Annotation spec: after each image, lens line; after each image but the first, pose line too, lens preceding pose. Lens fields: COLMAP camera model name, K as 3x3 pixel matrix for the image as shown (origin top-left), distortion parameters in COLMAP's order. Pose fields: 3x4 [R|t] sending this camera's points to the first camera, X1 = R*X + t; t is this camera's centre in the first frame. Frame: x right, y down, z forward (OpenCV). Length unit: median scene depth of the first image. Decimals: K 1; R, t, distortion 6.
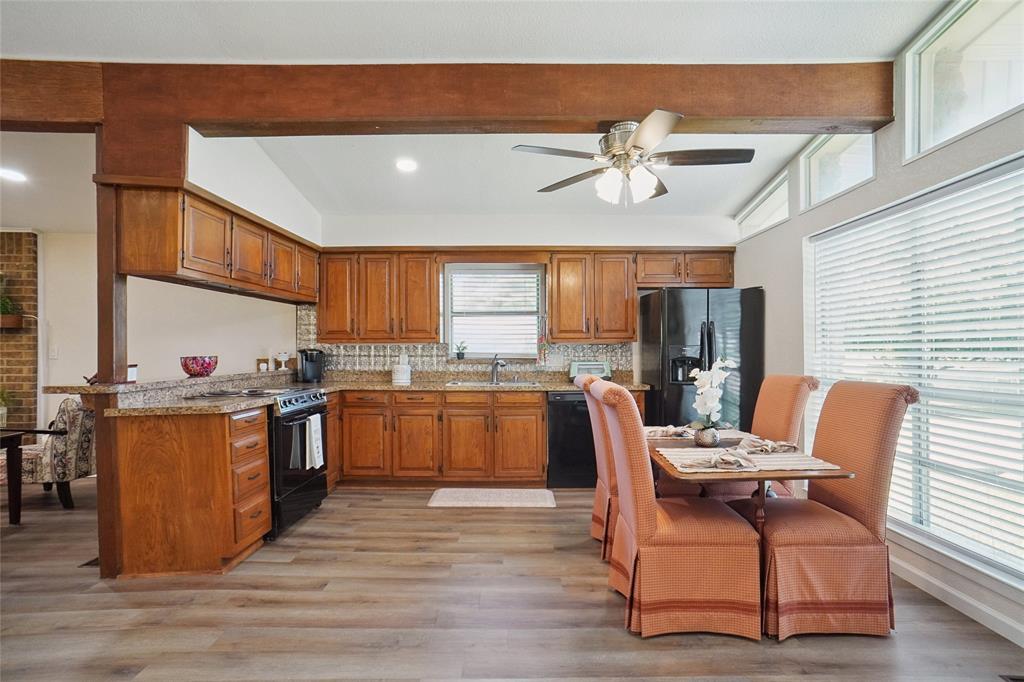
lens RADIAL K [[532.0, 0, 526.3], [0, 532.0, 348.8], [0, 0, 1]] dist [-0.011514, 0.003130]
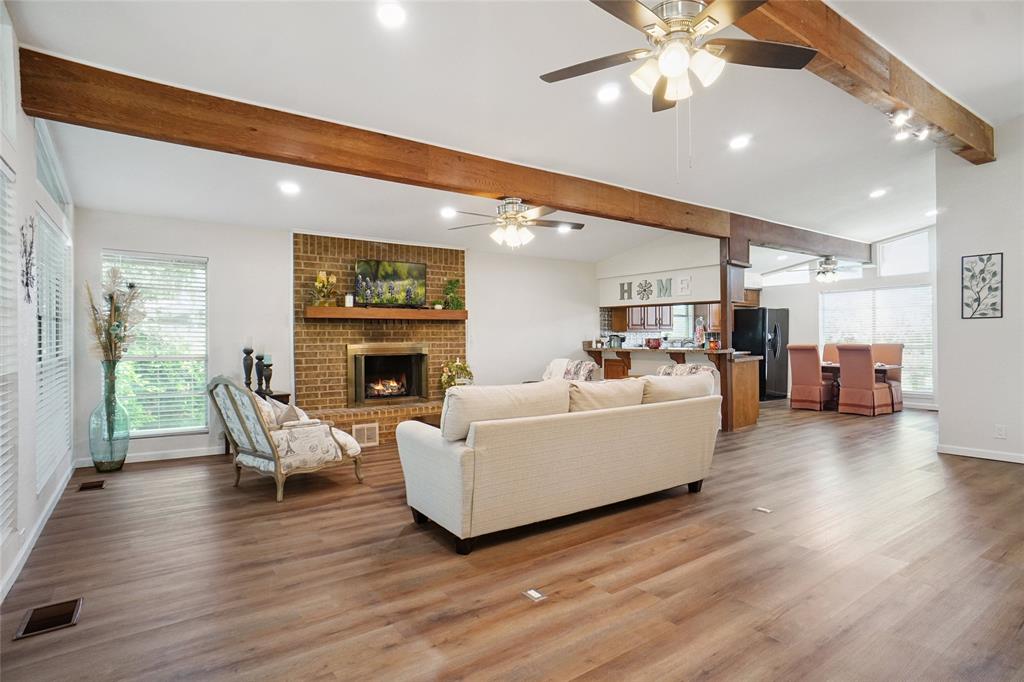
lens RADIAL K [[542.5, 0, 525.5], [0, 542.5, 338.0], [0, 0, 1]] dist [-0.056187, 0.027616]
pose [[0.821646, -0.004179, 0.569982, -1.702507], [0.004070, 0.999991, 0.001465, 0.006003], [-0.569983, 0.001116, 0.821656, -0.259323]]
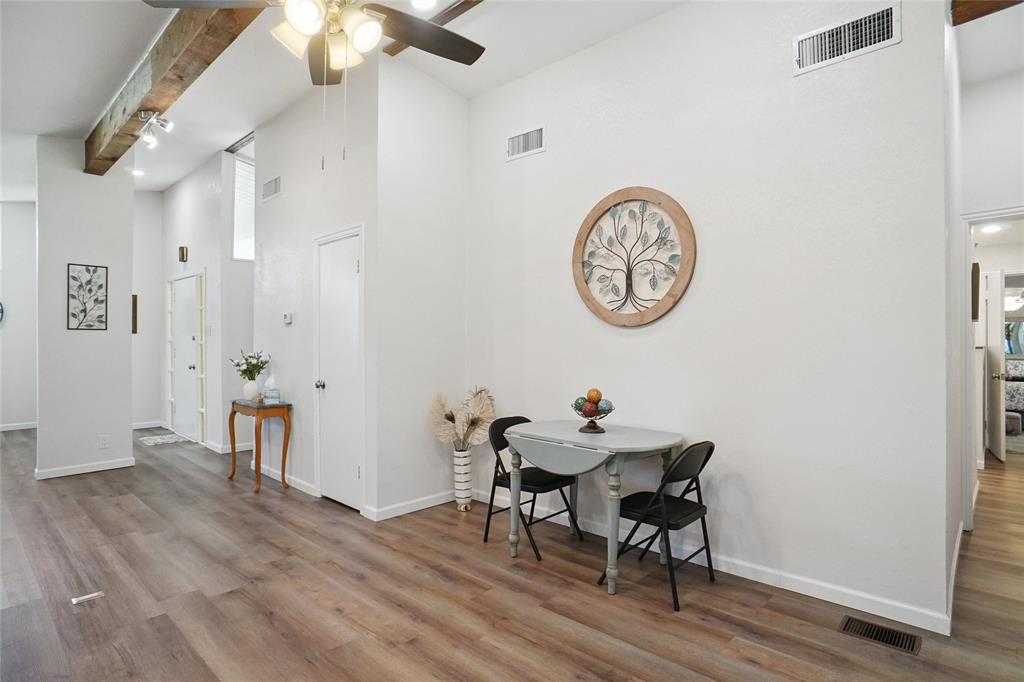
lens RADIAL K [[542.5, 0, 524.2], [0, 542.5, 337.5], [0, 0, 1]] dist [-0.056187, 0.027616]
pose [[-0.720400, 0.000864, 0.693559, -1.687930], [-0.003229, 0.999984, -0.004599, -0.011411], [-0.693552, -0.005552, -0.720385, 0.251528]]
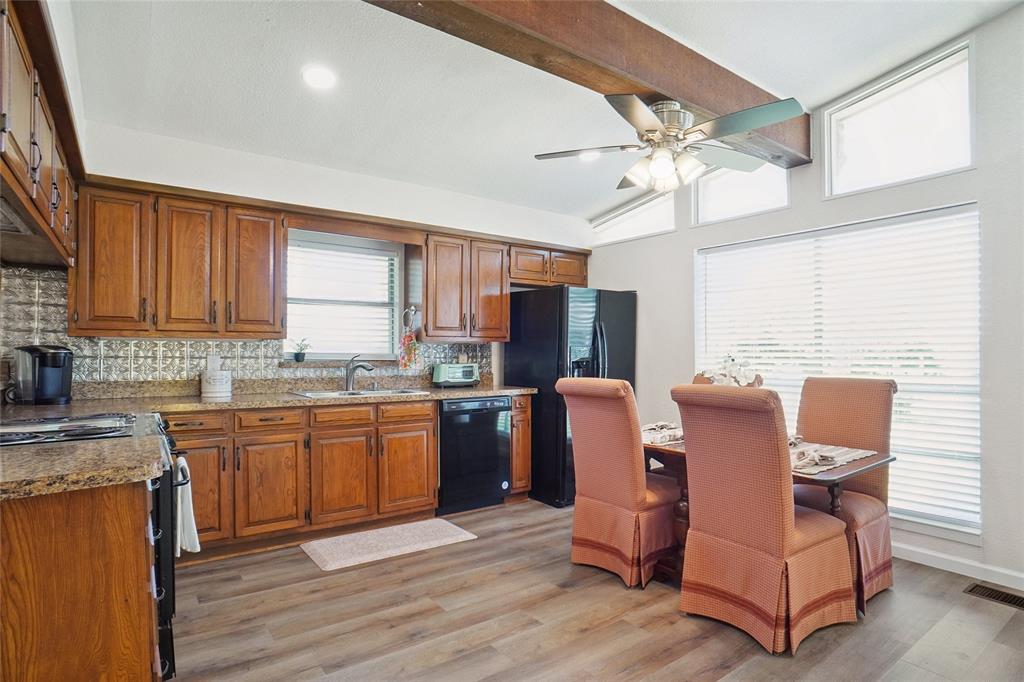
lens RADIAL K [[537.2, 0, 521.5], [0, 537.2, 345.8], [0, 0, 1]] dist [-0.044803, 0.020587]
pose [[0.813255, 0.008978, 0.581838, -0.335616], [-0.005086, 0.999952, -0.008320, 0.002524], [-0.581885, 0.003807, 0.813262, 0.241773]]
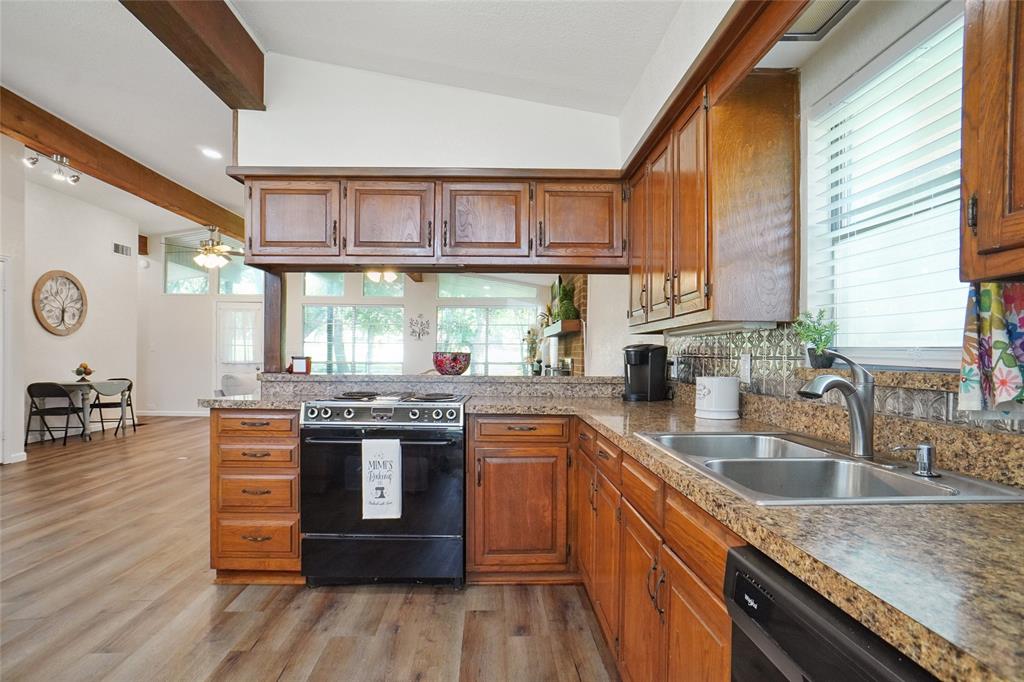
lens RADIAL K [[542.5, 0, 522.2], [0, 542.5, 366.4], [0, 0, 1]] dist [-0.056187, 0.027616]
pose [[0.030357, 0.019710, -0.999345, 0.212018], [-0.009998, 0.999762, 0.019415, 0.015406], [0.999489, 0.009402, 0.030546, 0.885723]]
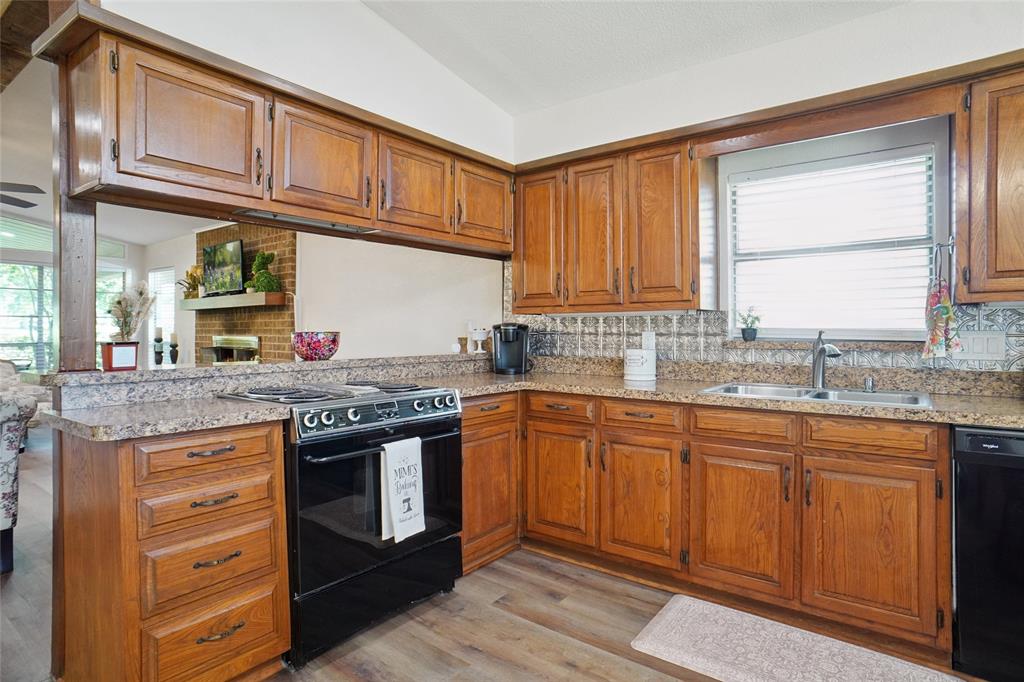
lens RADIAL K [[542.5, 0, 524.1], [0, 542.5, 333.6], [0, 0, 1]] dist [-0.056187, 0.027616]
pose [[0.792367, 0.002273, -0.610040, 0.026263], [0.000930, 0.999987, 0.004934, 0.010622], [0.610044, -0.004477, 0.792355, 0.490602]]
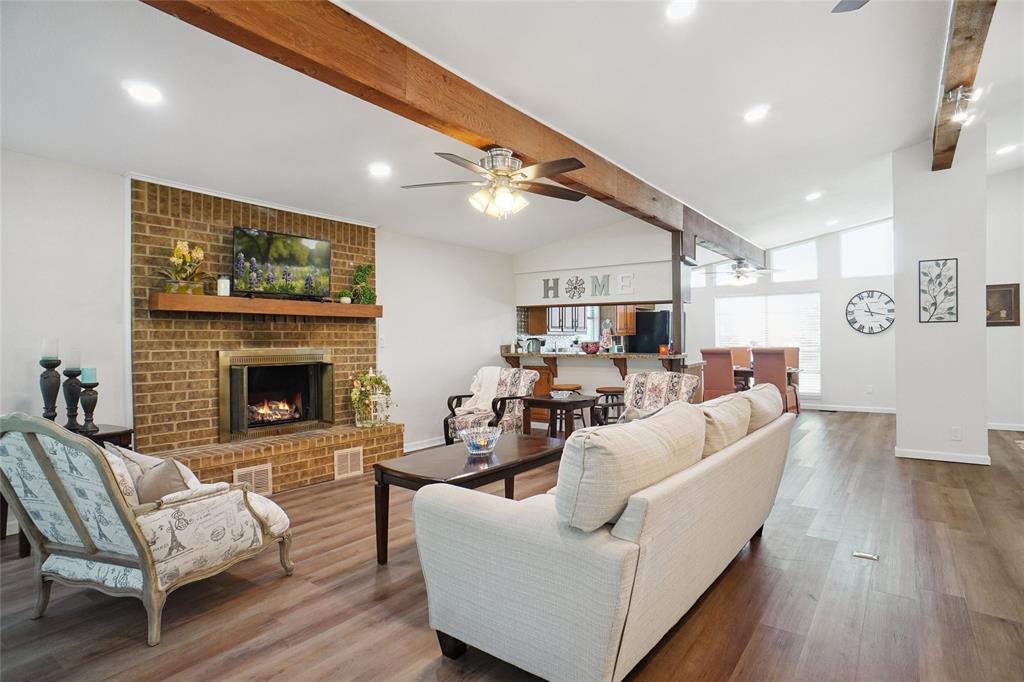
lens RADIAL K [[537.2, 0, 522.9], [0, 537.2, 339.1], [0, 0, 1]] dist [-0.044803, 0.020587]
pose [[0.607033, 0.000243, 0.794677, -1.706028], [0.002778, 0.999993, -0.002428, 0.006083], [-0.794672, 0.003681, 0.607028, 0.116960]]
